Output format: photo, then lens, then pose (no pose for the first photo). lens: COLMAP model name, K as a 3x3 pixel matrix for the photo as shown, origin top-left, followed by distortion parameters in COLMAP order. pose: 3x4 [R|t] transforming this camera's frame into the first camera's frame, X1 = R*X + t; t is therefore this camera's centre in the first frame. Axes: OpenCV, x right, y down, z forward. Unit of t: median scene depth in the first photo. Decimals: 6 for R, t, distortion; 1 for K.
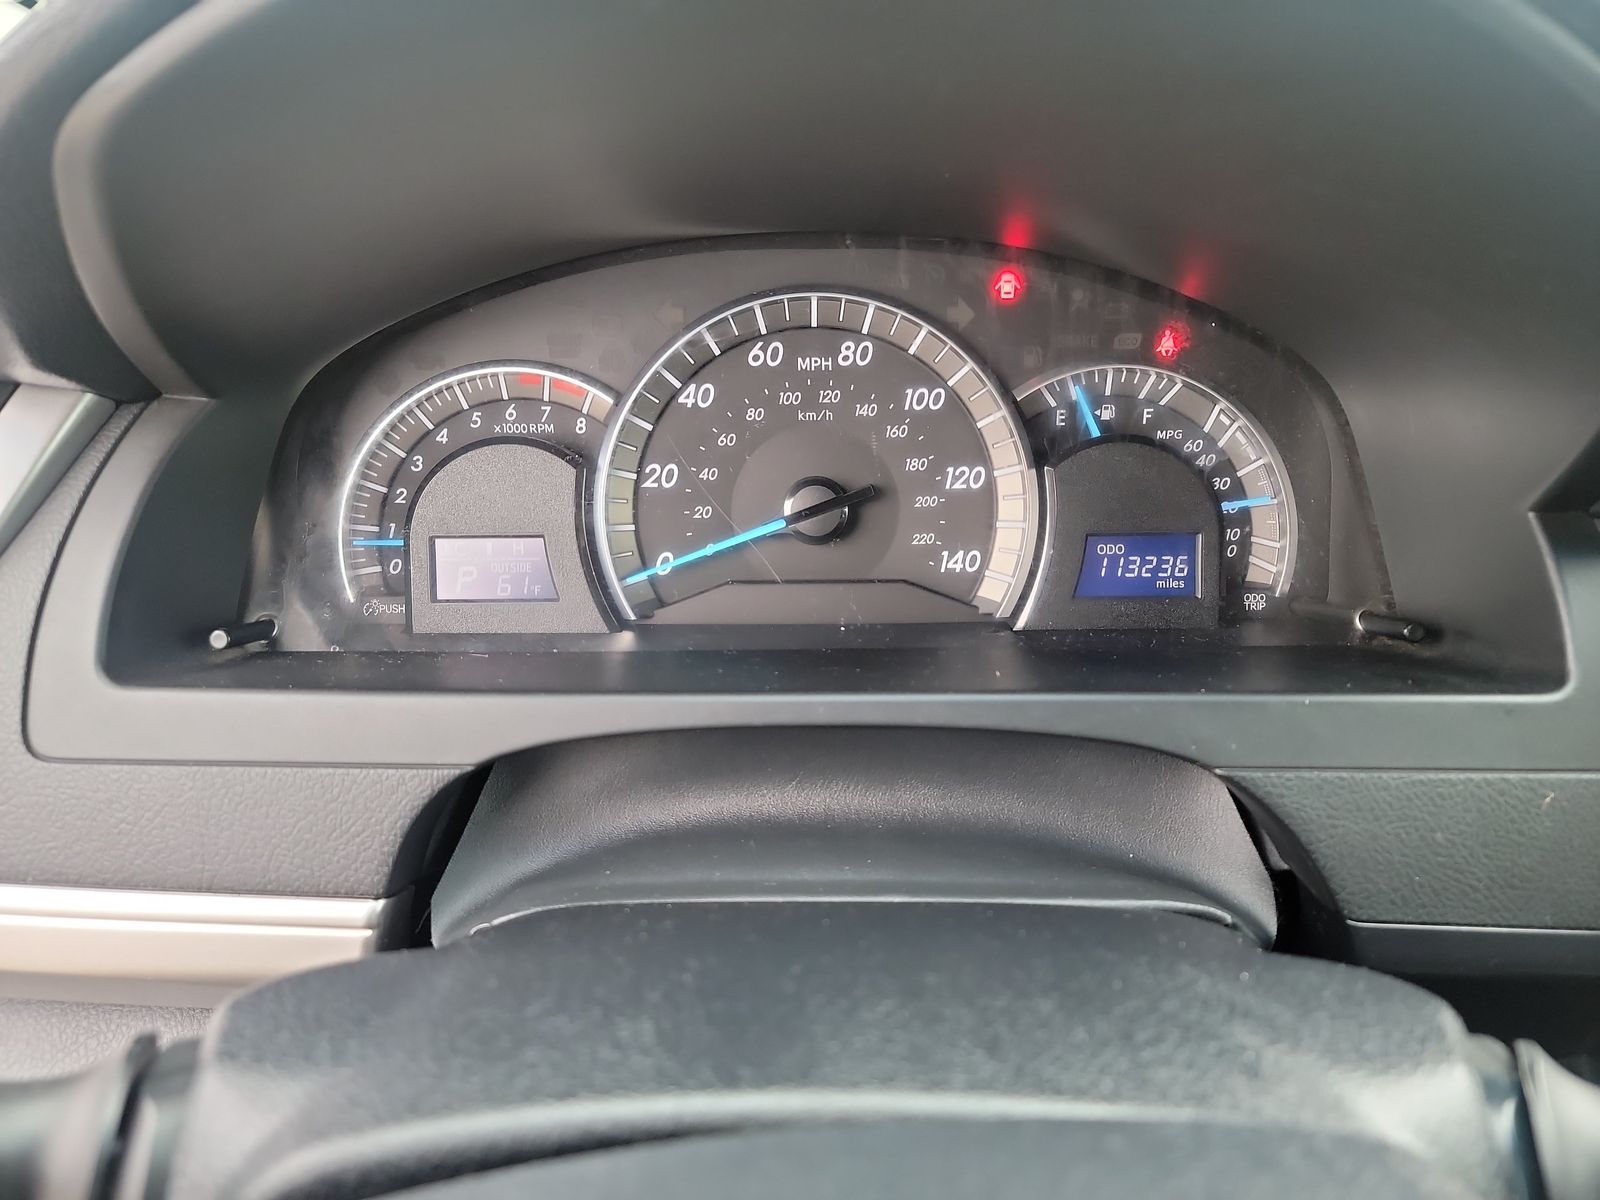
lens RADIAL K [[1120.6, 0, 800.0], [0, 1120.6, 600.0], [0, 0, 1]] dist [0.081363, -0.074125]
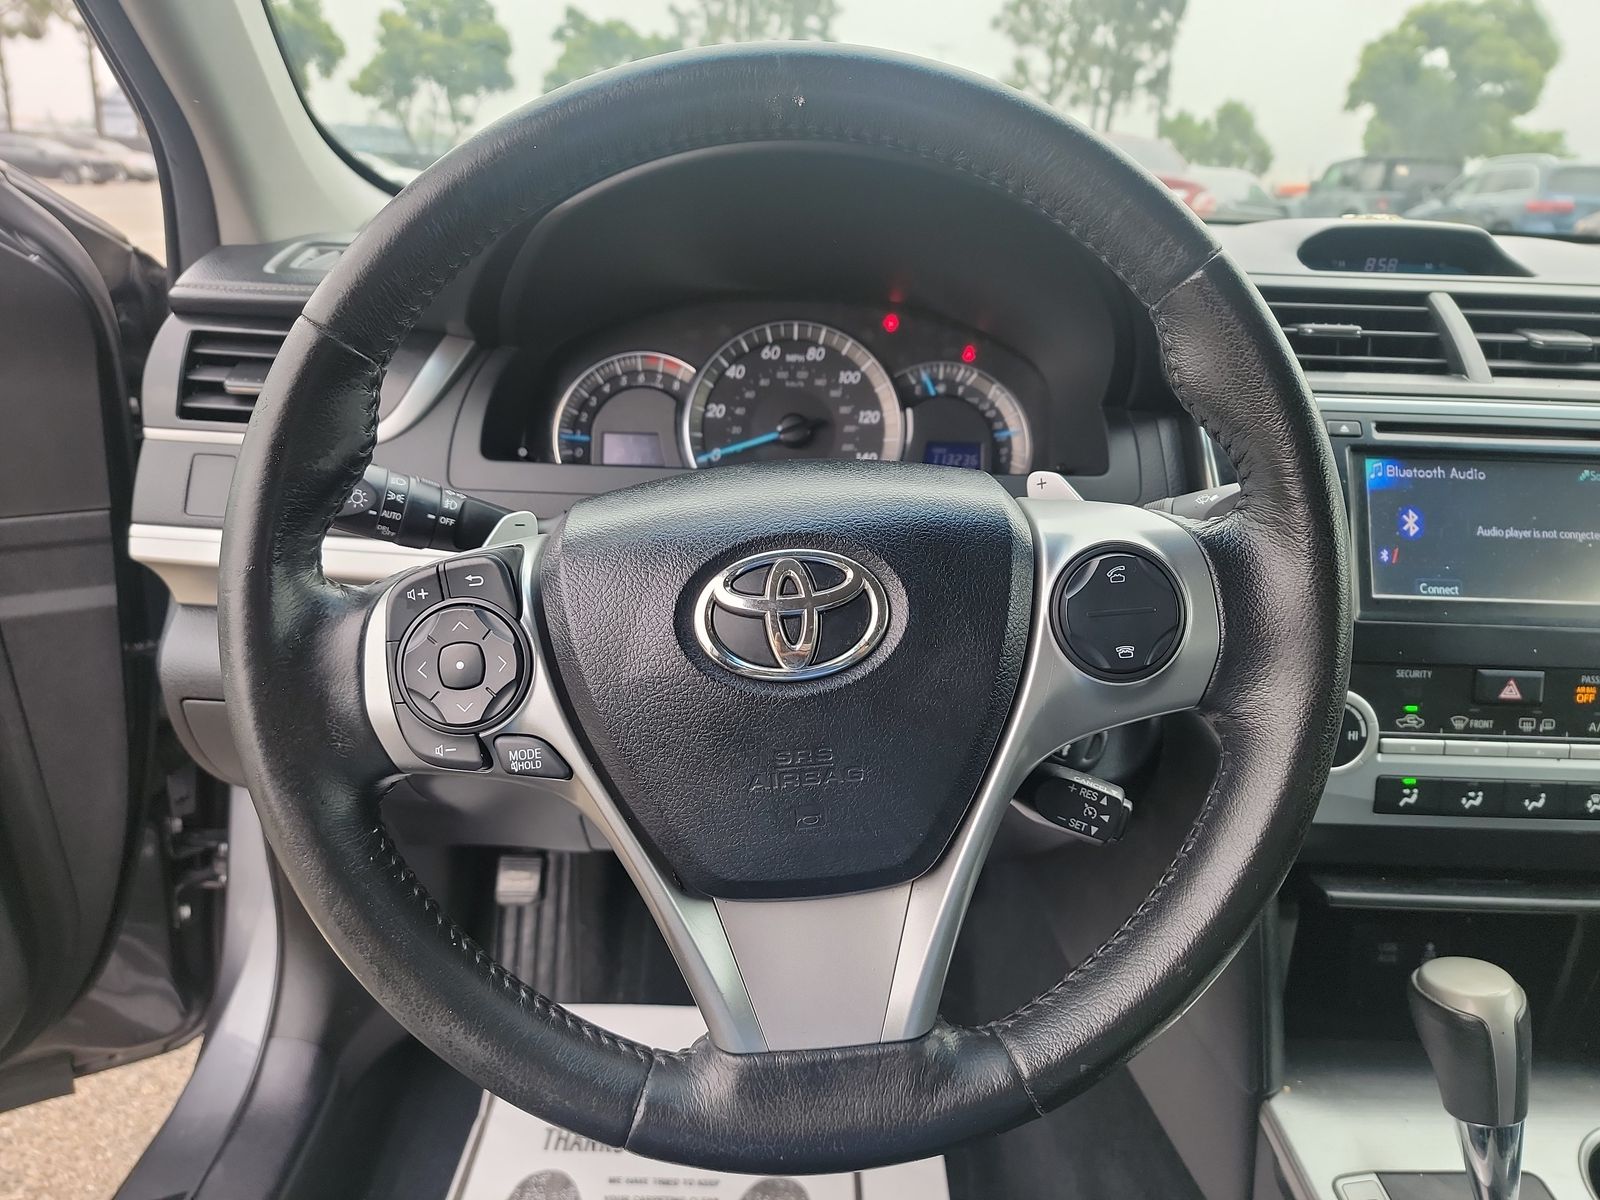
lens RADIAL K [[1120.6, 0, 800.0], [0, 1120.6, 600.0], [0, 0, 1]] dist [0.081363, -0.074125]
pose [[0.999391, 0.030715, 0.016558, 0.001728], [-0.028340, 0.991319, -0.128387, 0.472723], [-0.020358, 0.127840, 0.991586, -0.928779]]
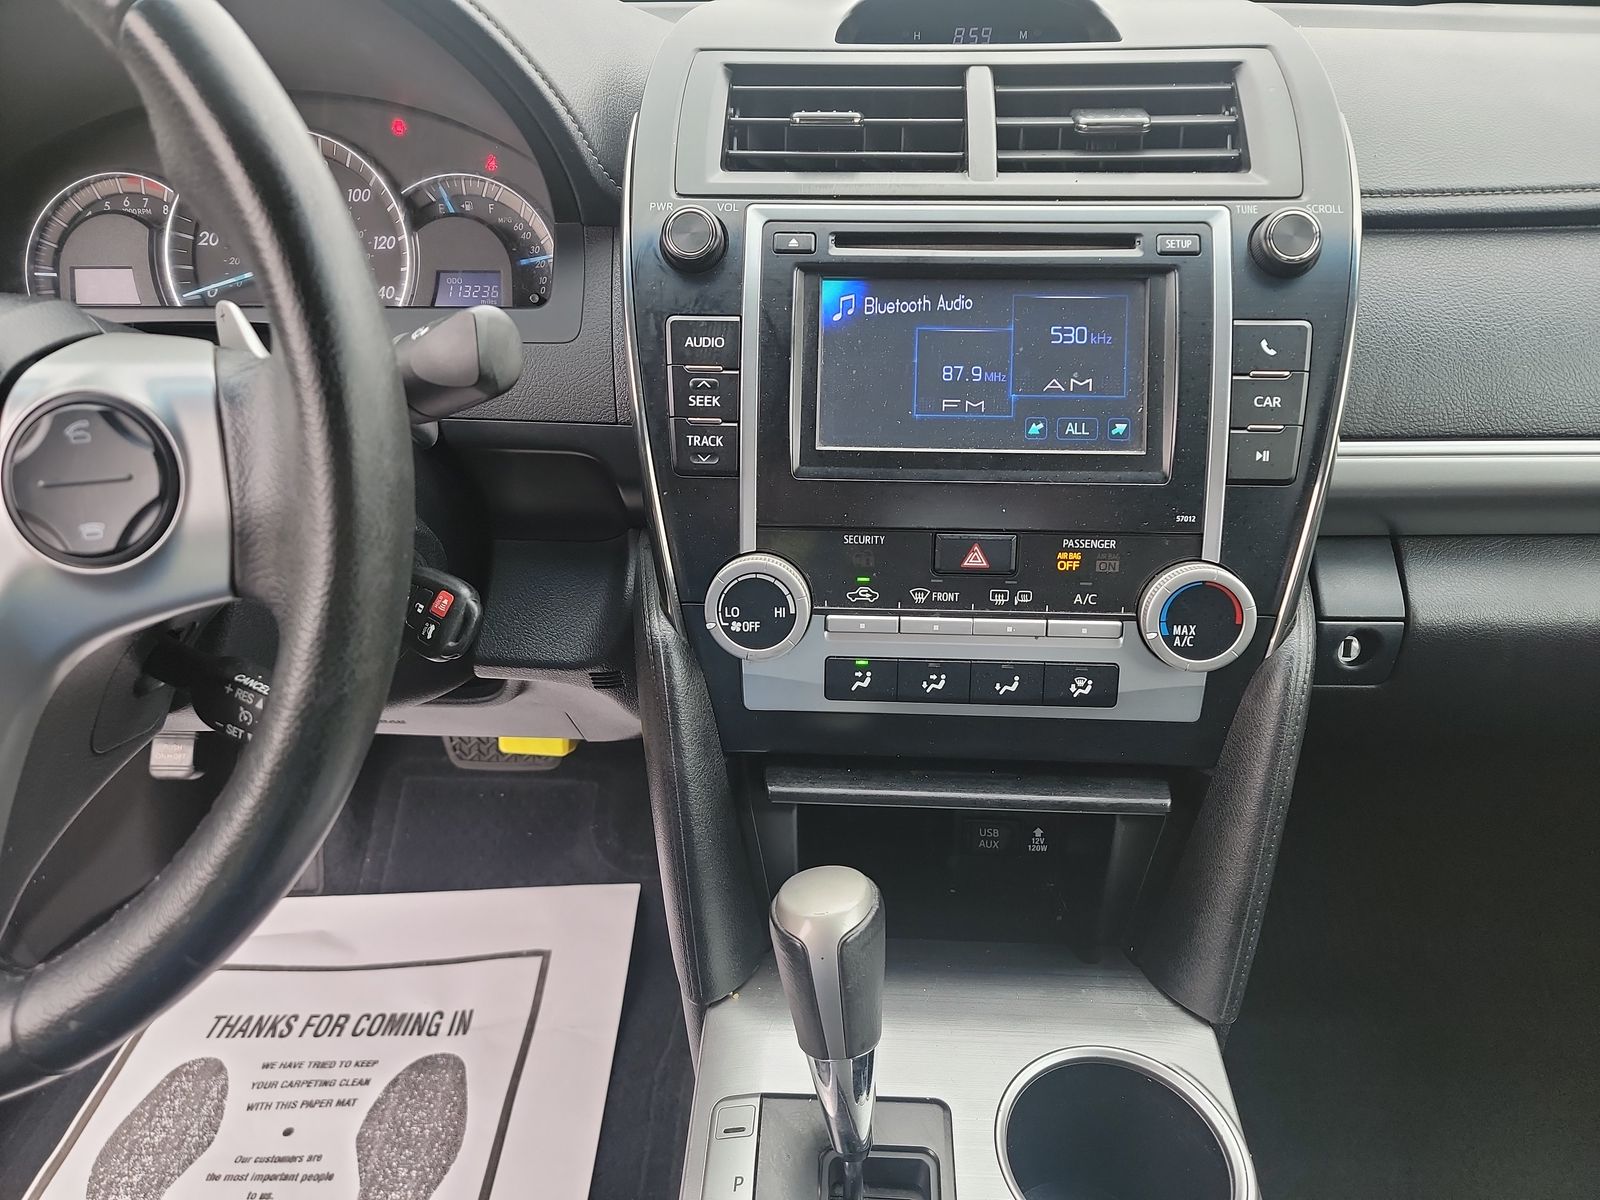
lens RADIAL K [[1120.6, 0, 800.0], [0, 1120.6, 600.0], [0, 0, 1]] dist [0.081363, -0.074125]
pose [[0.997888, 0.023262, -0.060655, 0.900731], [-0.022818, 0.999708, 0.008003, 0.409048], [0.060823, -0.006602, 0.998127, -0.695070]]
